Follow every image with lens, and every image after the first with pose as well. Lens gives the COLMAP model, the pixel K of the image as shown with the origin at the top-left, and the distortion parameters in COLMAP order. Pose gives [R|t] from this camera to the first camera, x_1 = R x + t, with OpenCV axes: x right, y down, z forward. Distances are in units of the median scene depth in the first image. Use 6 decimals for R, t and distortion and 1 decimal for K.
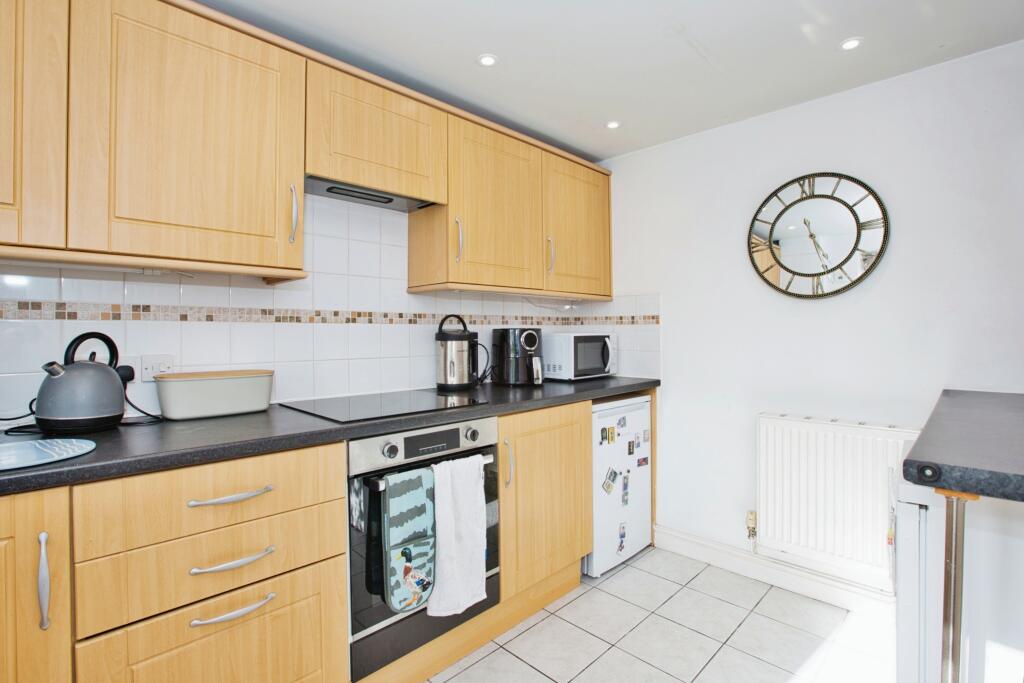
lens RADIAL K [[484.7, 0, 510.5], [0, 484.7, 337.0], [0, 0, 1]] dist [0.003765, 0.001385]
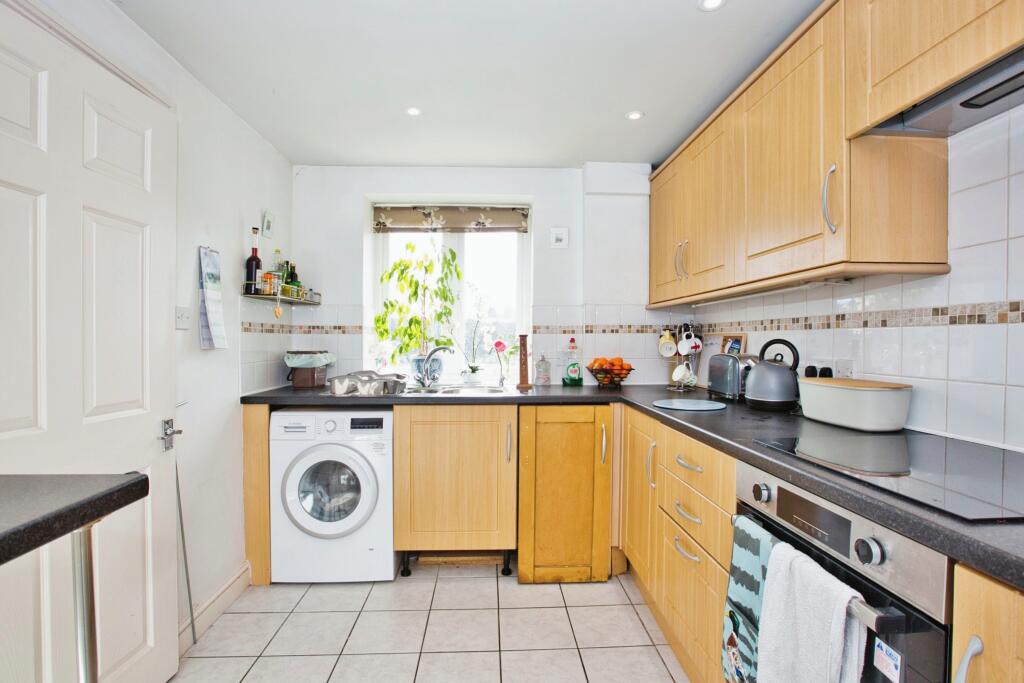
lens RADIAL K [[484.7, 0, 510.4], [0, 484.7, 344.6], [0, 0, 1]] dist [0.003765, 0.001385]
pose [[-0.683219, 0.014343, -0.730073, 0.520259], [0.000912, 0.999823, 0.018788, -0.015803], [0.730213, 0.012170, -0.683111, 1.078386]]
